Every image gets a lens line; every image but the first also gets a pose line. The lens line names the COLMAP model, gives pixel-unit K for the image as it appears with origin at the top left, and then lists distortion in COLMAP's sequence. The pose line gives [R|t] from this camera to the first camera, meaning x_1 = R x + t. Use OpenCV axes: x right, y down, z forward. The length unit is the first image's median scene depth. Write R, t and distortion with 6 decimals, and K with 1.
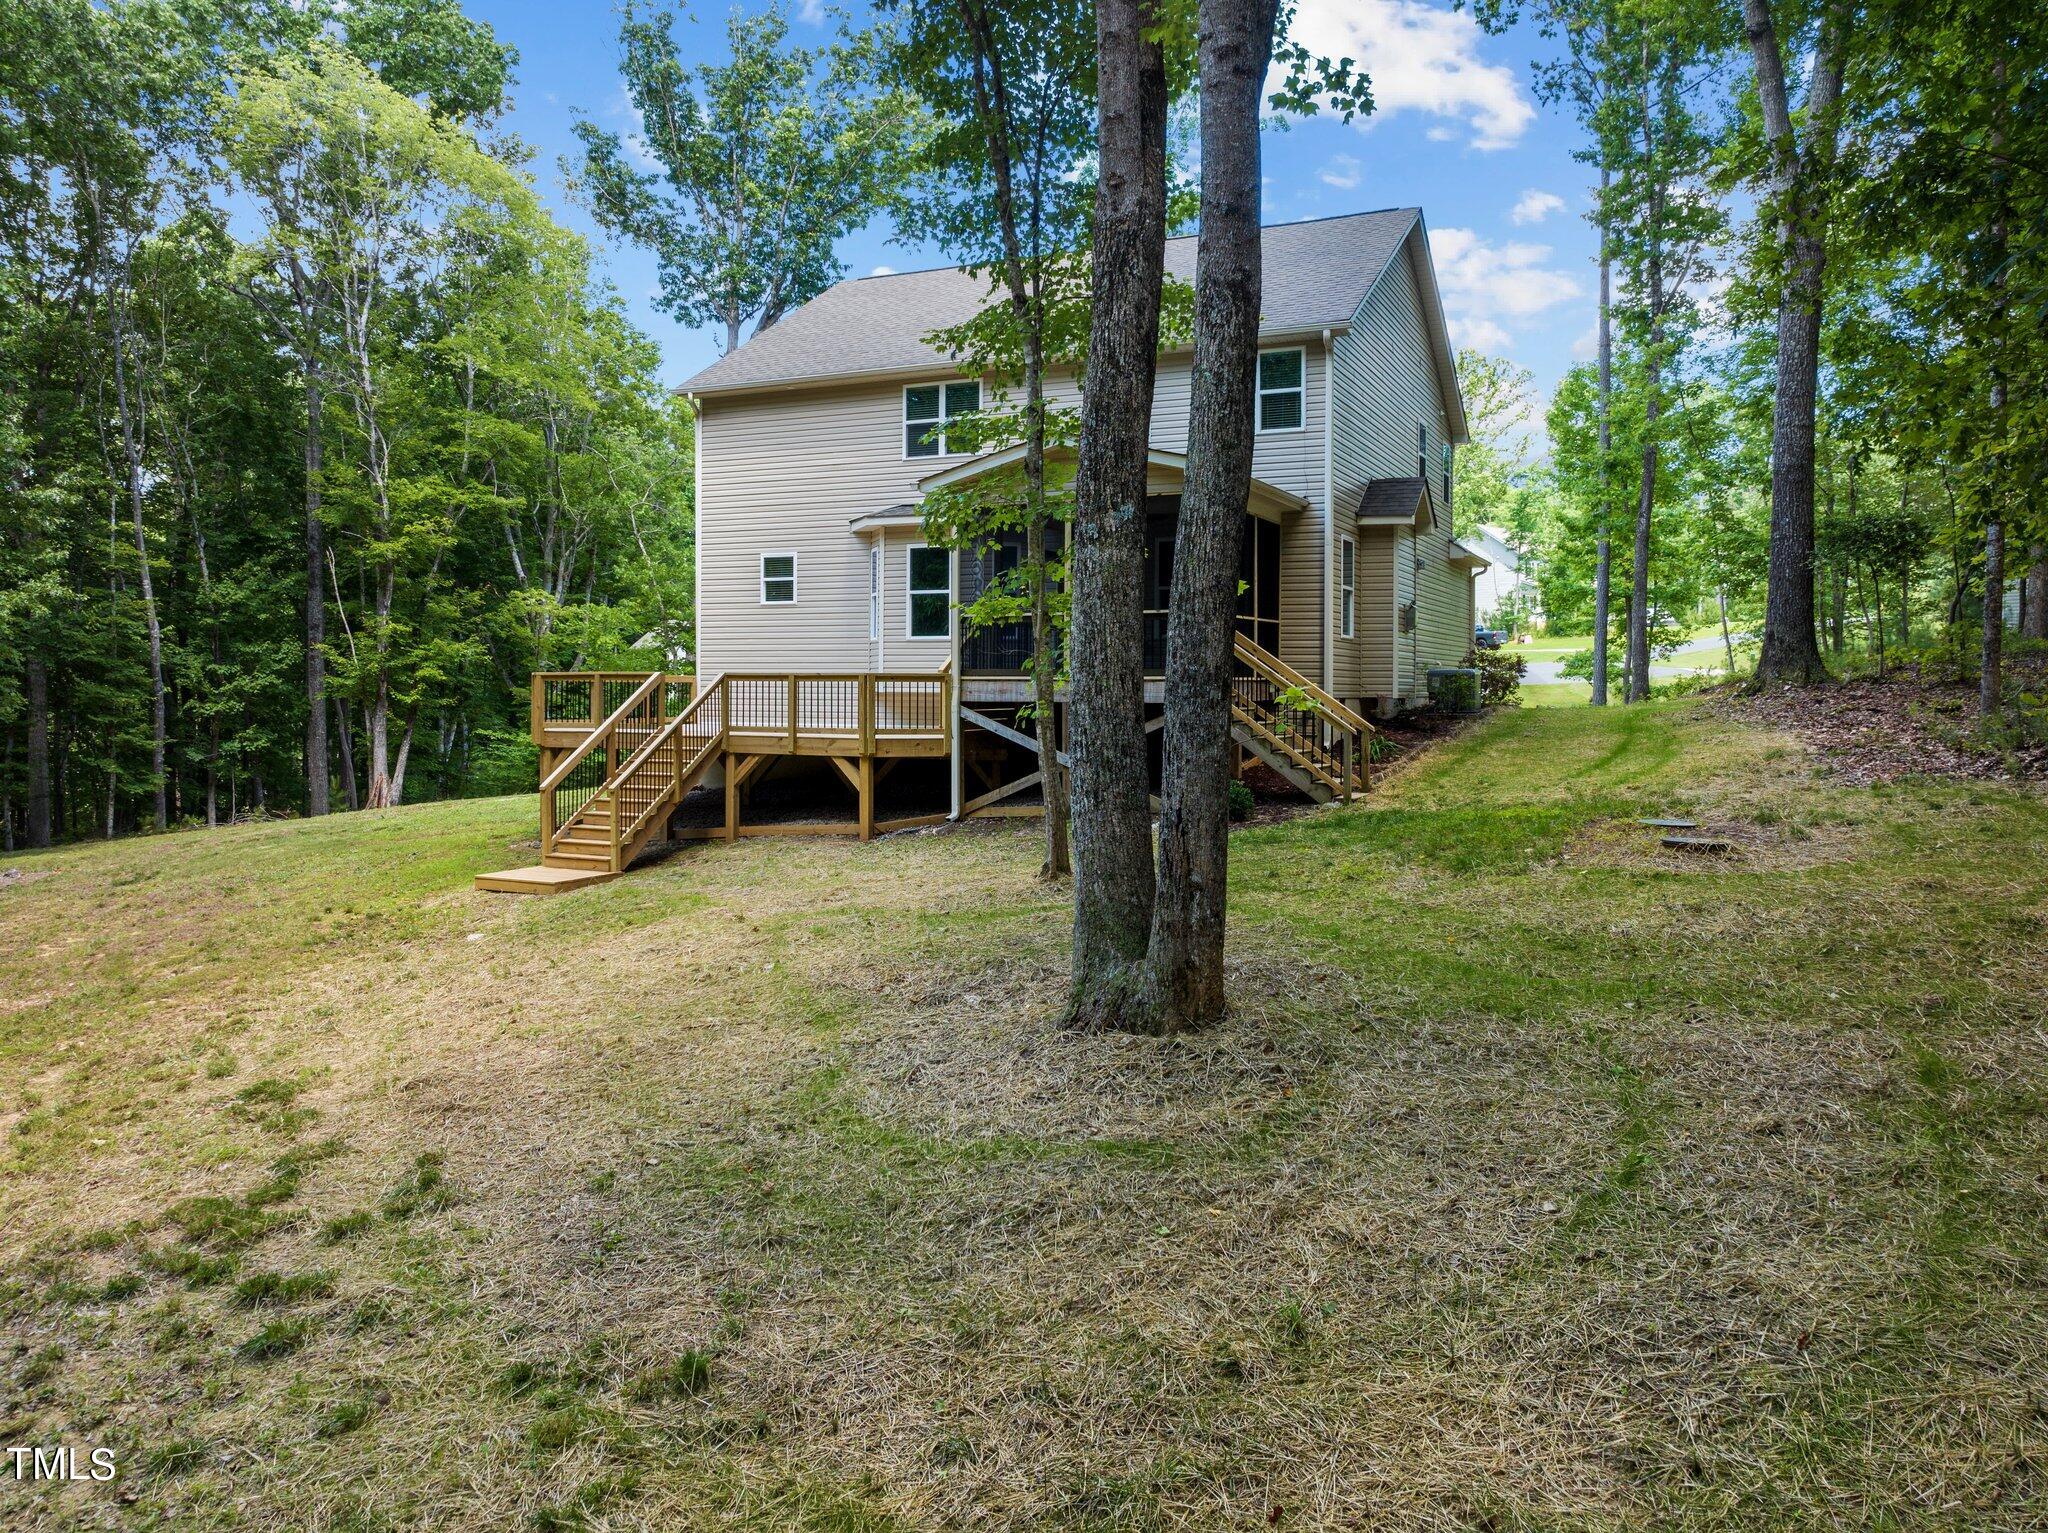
lens RADIAL K [[1572.0, 0, 1103.4], [0, 1572.0, 693.6], [0, 0, 1]] dist [-0.066212, 0.013853]
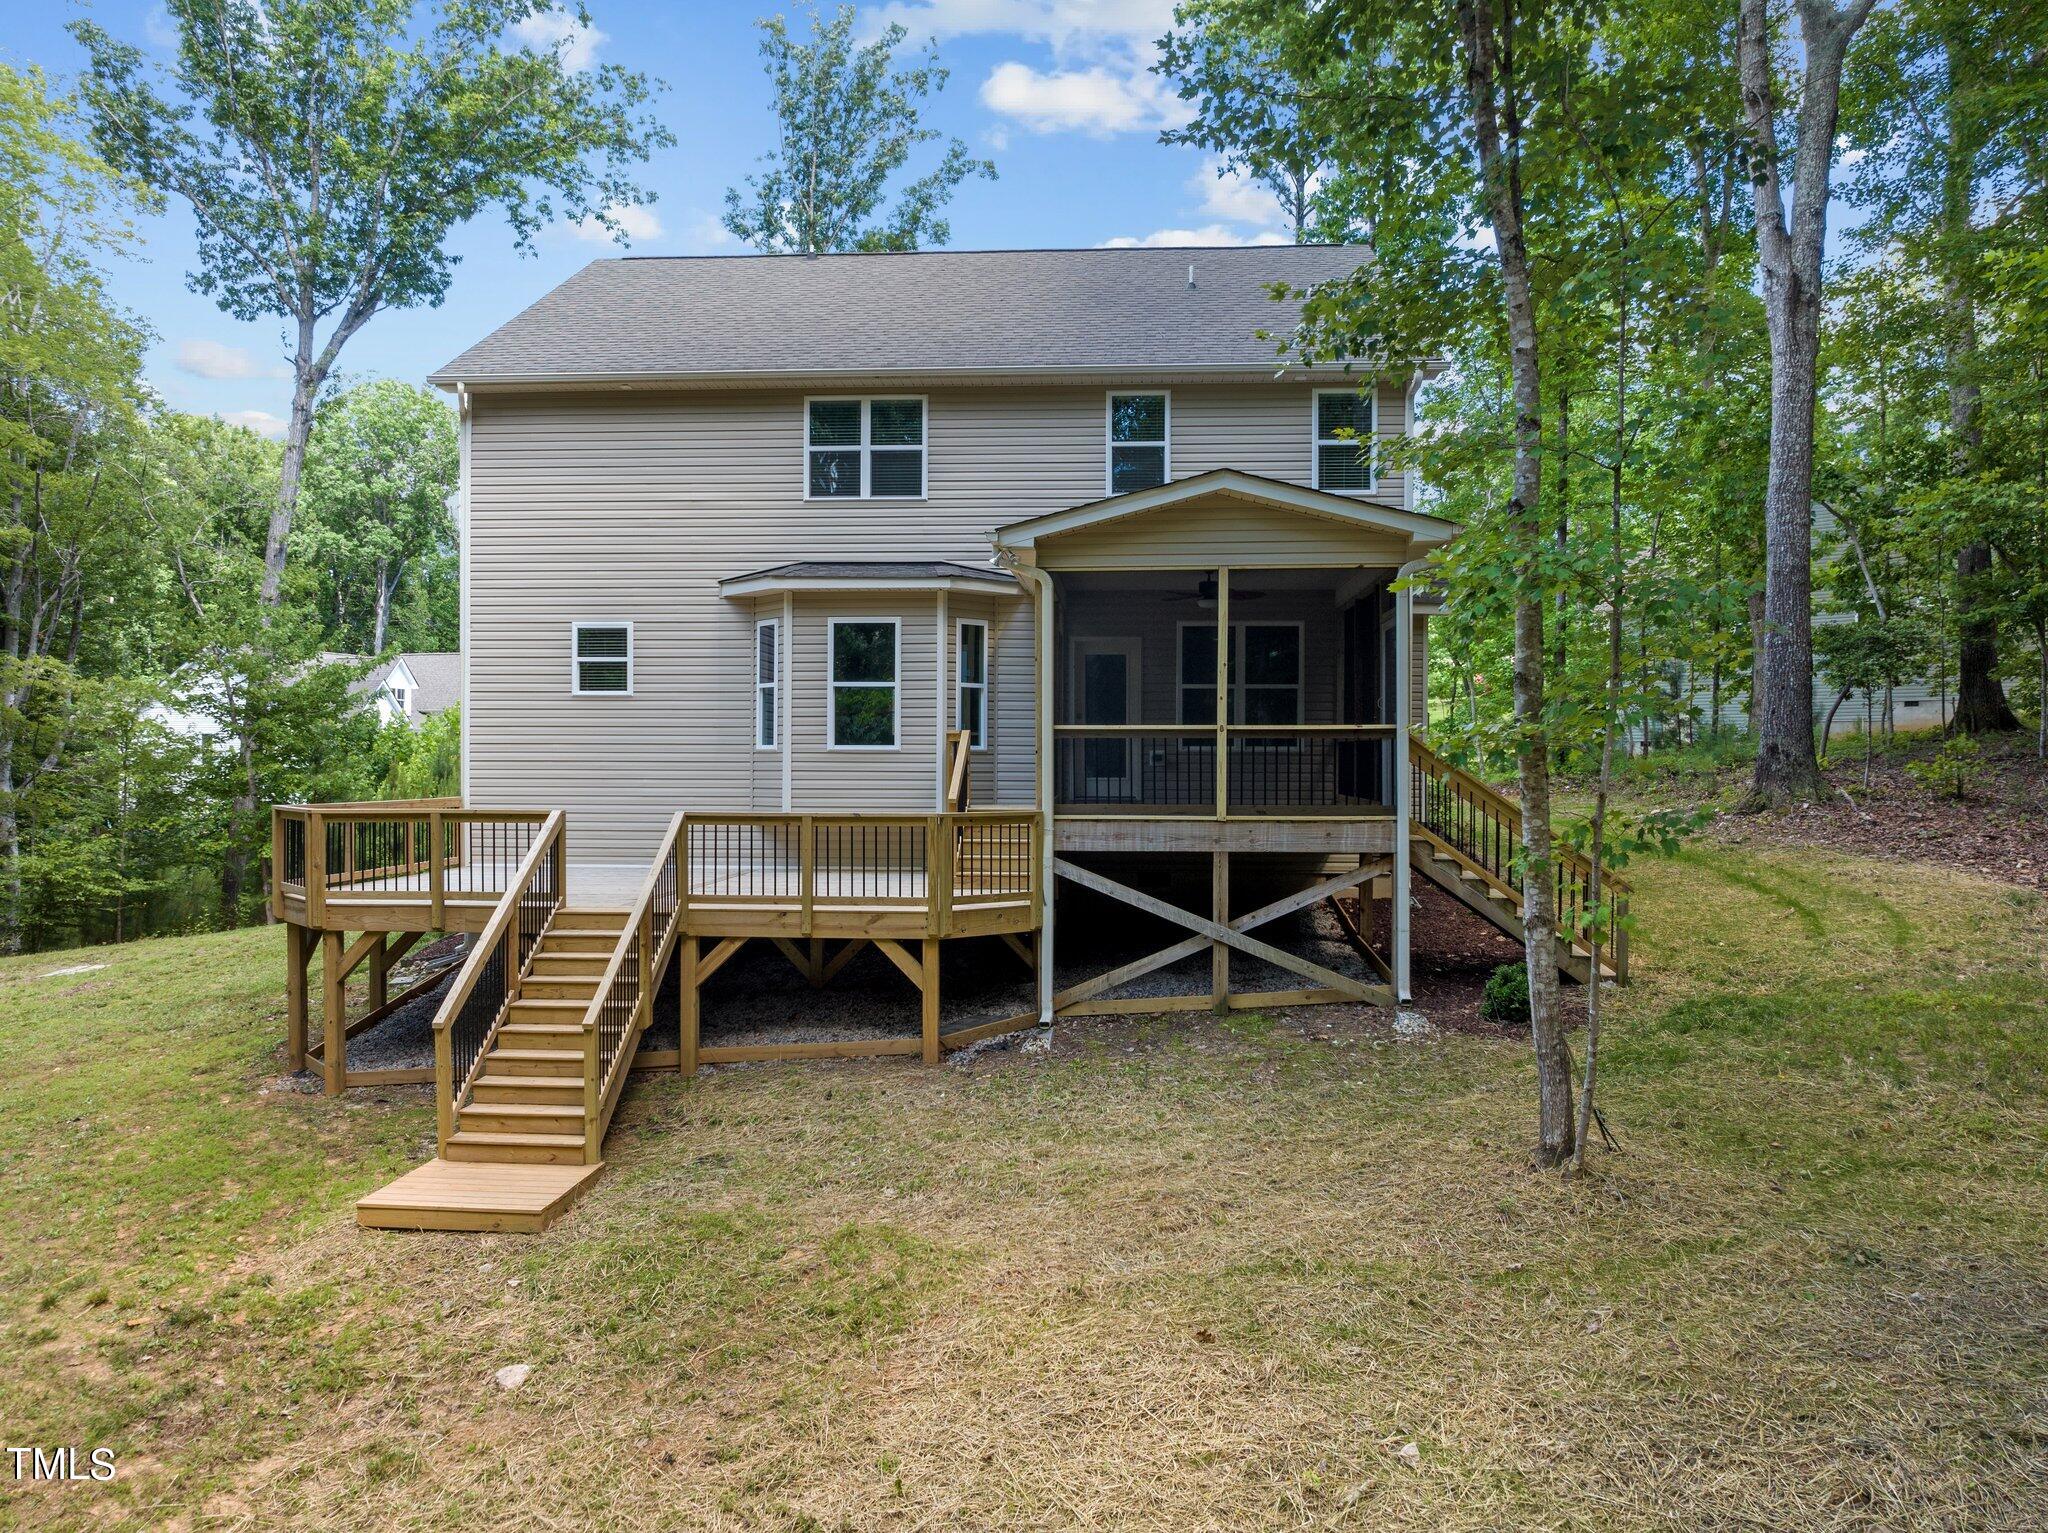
lens RADIAL K [[1499.8, 0, 1032.0], [0, 1499.8, 773.4], [0, 0, 1]] dist [-0.037976, 0.013895]
pose [[0.938368, -0.000685, 0.345638, -0.179944], [-0.001671, 0.999977, 0.006517, -0.018555], [-0.345635, -0.006692, 0.938345, 0.211934]]
